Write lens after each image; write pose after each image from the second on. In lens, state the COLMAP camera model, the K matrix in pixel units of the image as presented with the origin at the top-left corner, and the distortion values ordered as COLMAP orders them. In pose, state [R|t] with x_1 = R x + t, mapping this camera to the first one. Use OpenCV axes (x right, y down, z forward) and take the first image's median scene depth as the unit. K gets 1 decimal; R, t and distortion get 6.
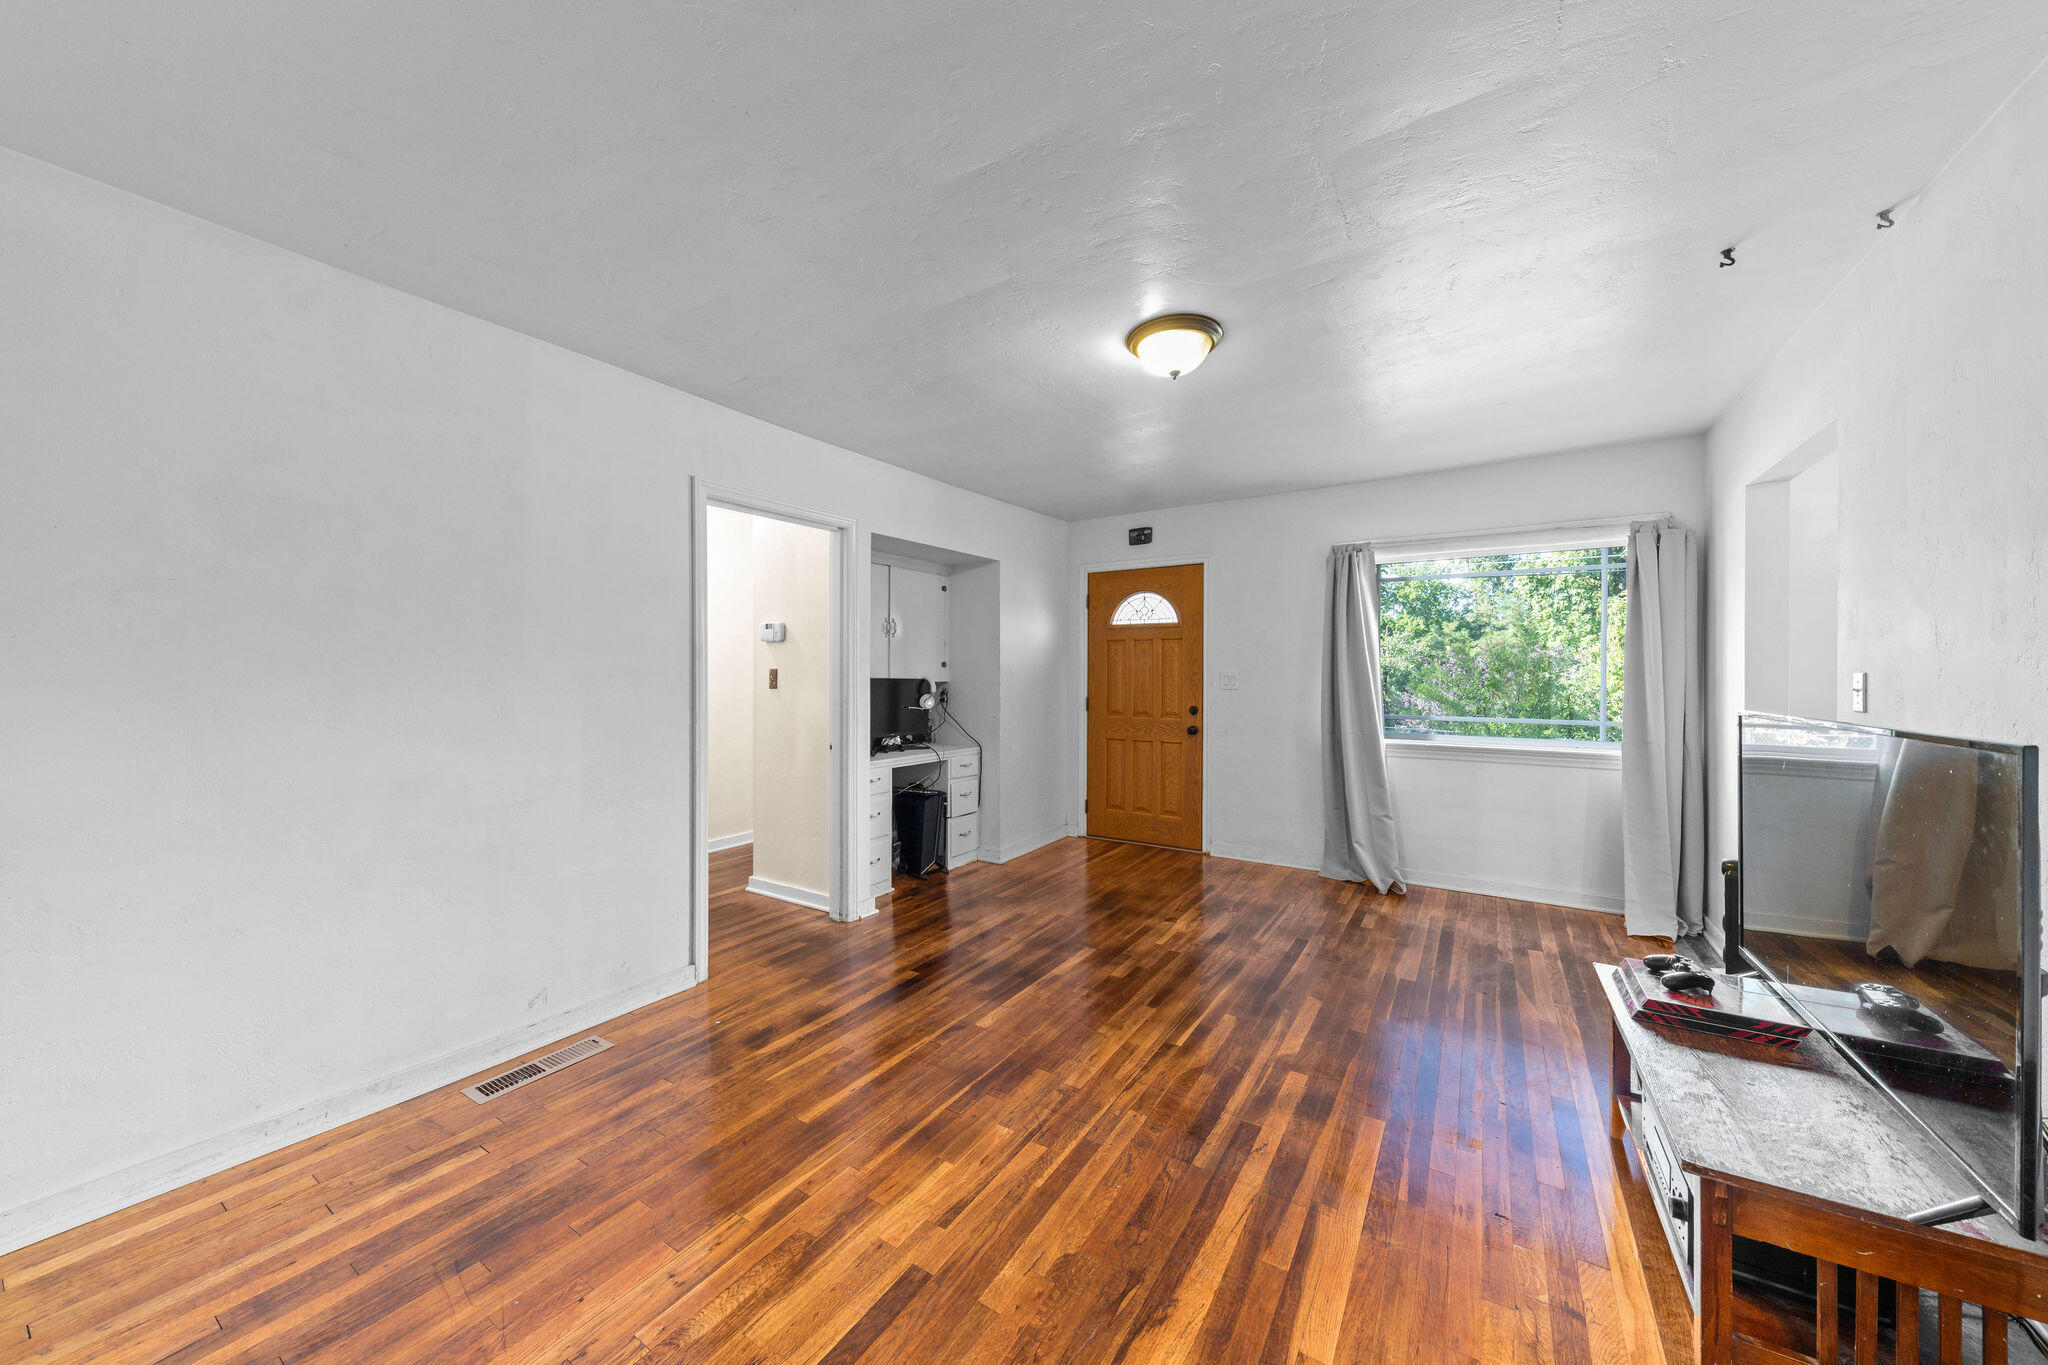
lens RADIAL K [[700.1, 0, 1086.4], [0, 700.1, 674.5], [0, 0, 1]] dist [0.000647, -0.000070]
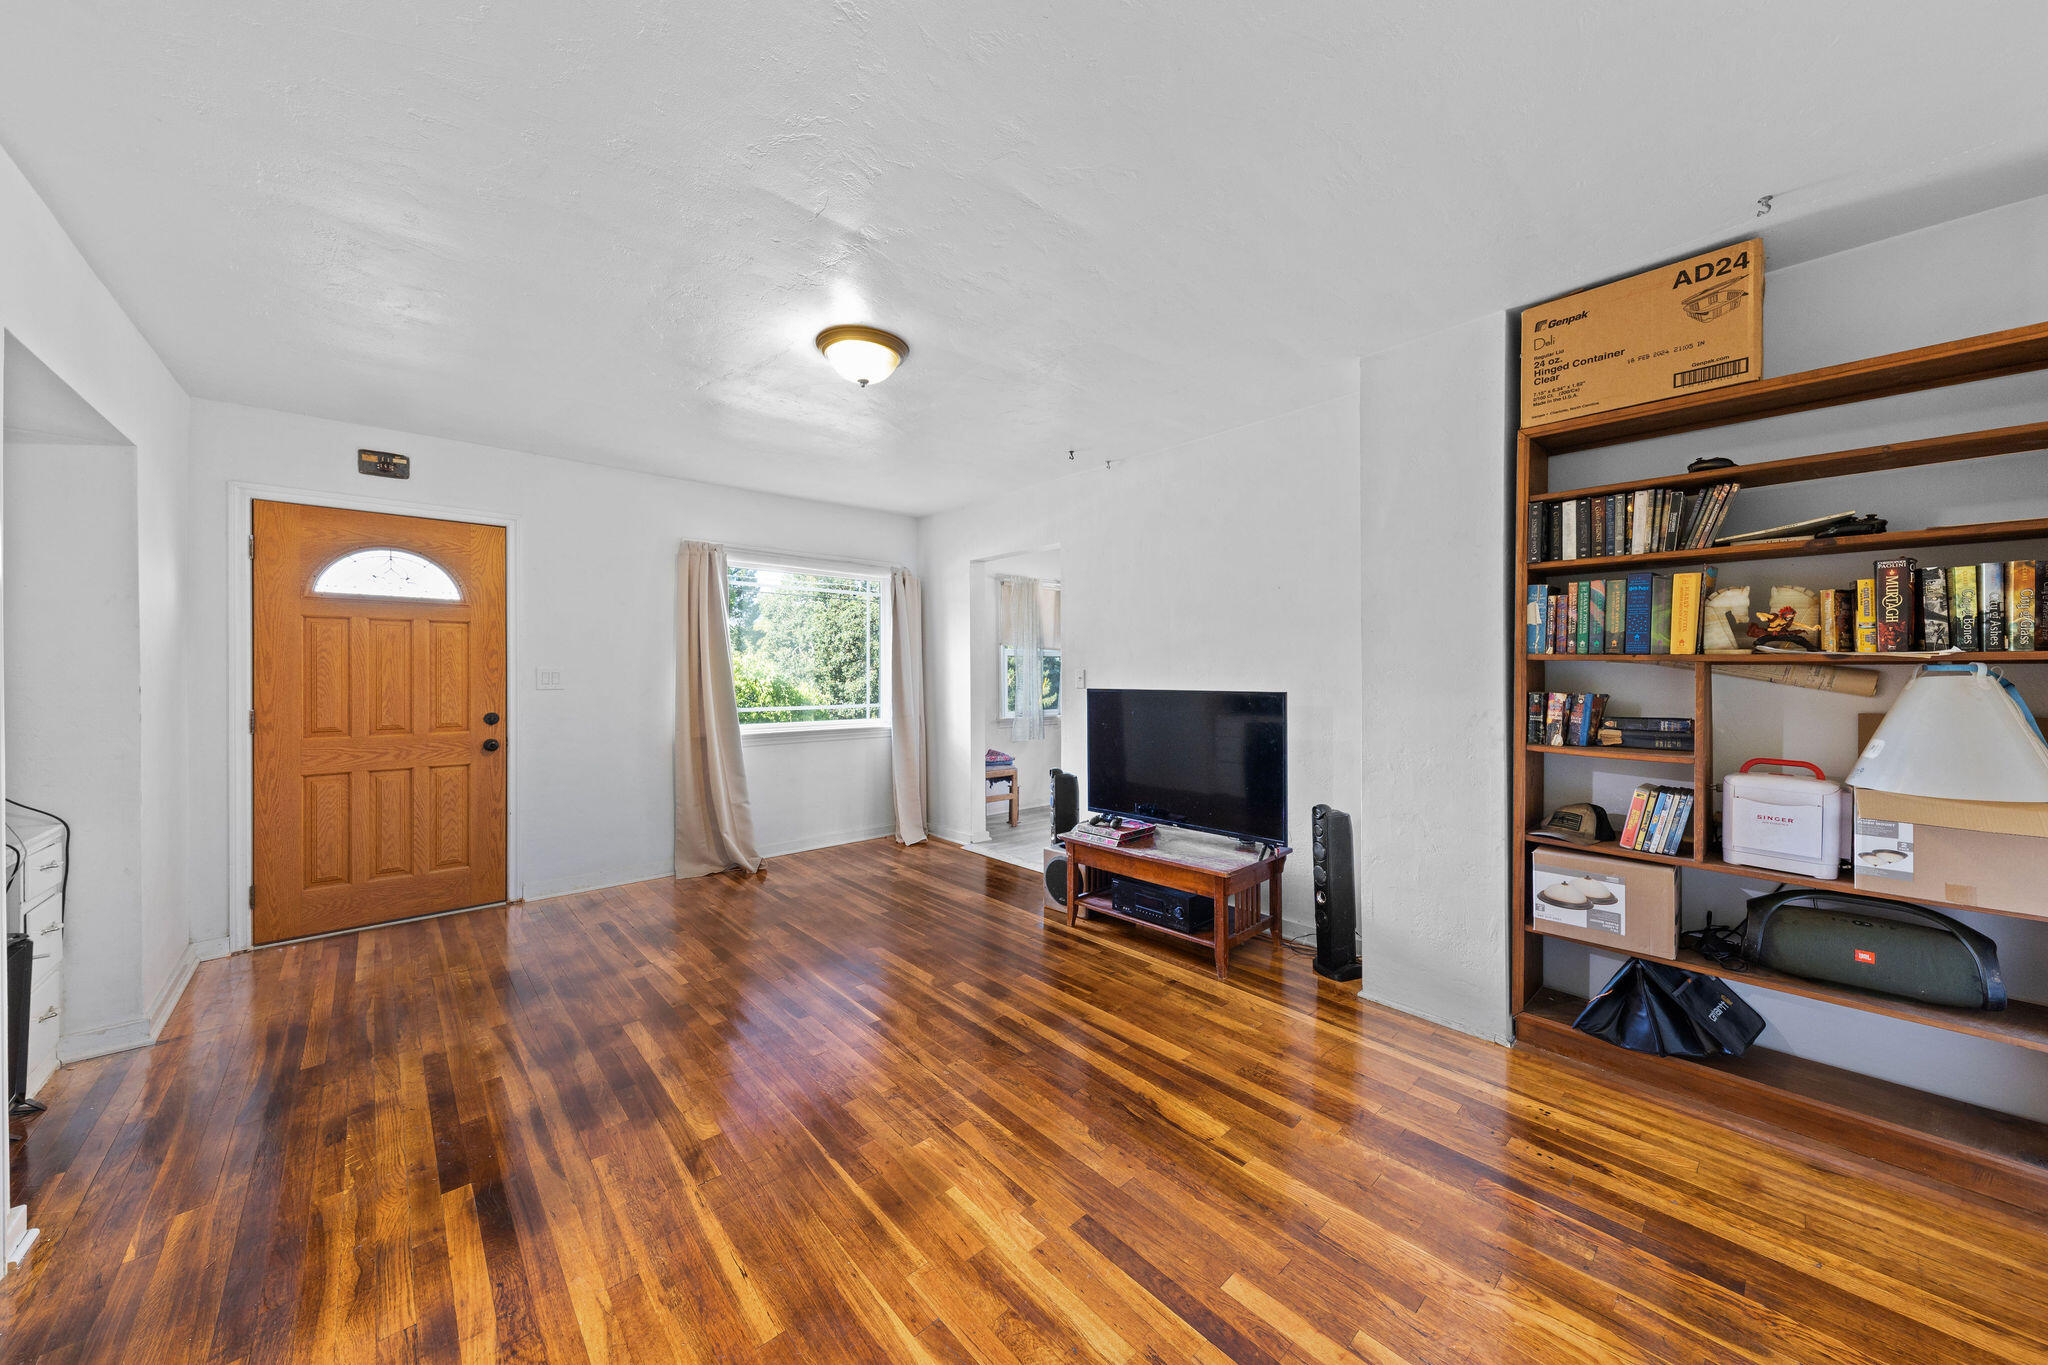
lens RADIAL K [[707.7, 0, 1005.9], [0, 707.7, 667.3], [0, 0, 1]] dist [0.001137, -0.000130]
pose [[0.297877, 0.003084, 0.954599, -0.650826], [0.002774, 0.999988, -0.004096, 0.000735], [-0.954600, 0.003868, 0.297864, 0.386107]]
